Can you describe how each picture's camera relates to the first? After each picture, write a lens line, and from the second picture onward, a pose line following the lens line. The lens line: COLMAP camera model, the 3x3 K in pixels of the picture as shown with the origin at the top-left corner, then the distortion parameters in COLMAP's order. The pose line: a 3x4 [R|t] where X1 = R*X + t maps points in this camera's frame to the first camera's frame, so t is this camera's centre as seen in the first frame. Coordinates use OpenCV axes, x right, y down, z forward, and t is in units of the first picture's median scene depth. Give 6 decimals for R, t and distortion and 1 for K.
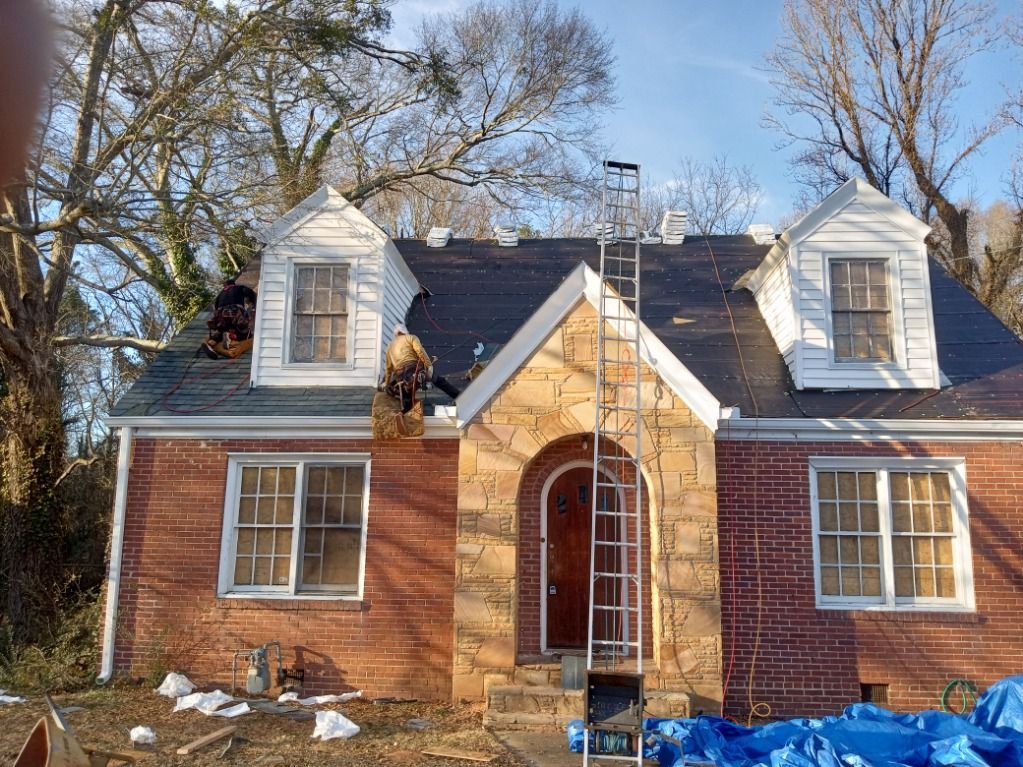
lens RADIAL K [[840.8, 0, 511.5], [0, 840.8, 383.5], [0, 0, 1]] dist [0.067066, -0.140126]
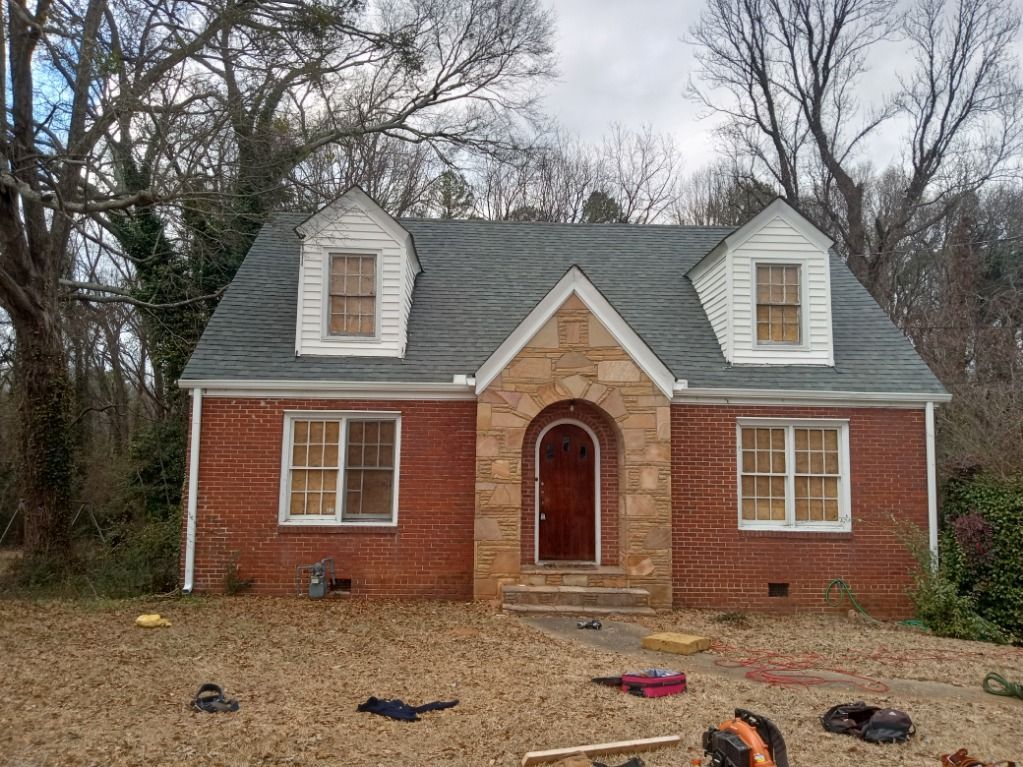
lens RADIAL K [[834.5, 0, 511.5], [0, 834.5, 383.5], [0, 0, 1]] dist [0.146579, -0.333252]
pose [[0.993759, 0.011538, 0.110949, -0.139268], [-0.020010, 0.996941, 0.075546, -0.055870], [-0.109738, -0.077295, 0.990951, -0.253598]]
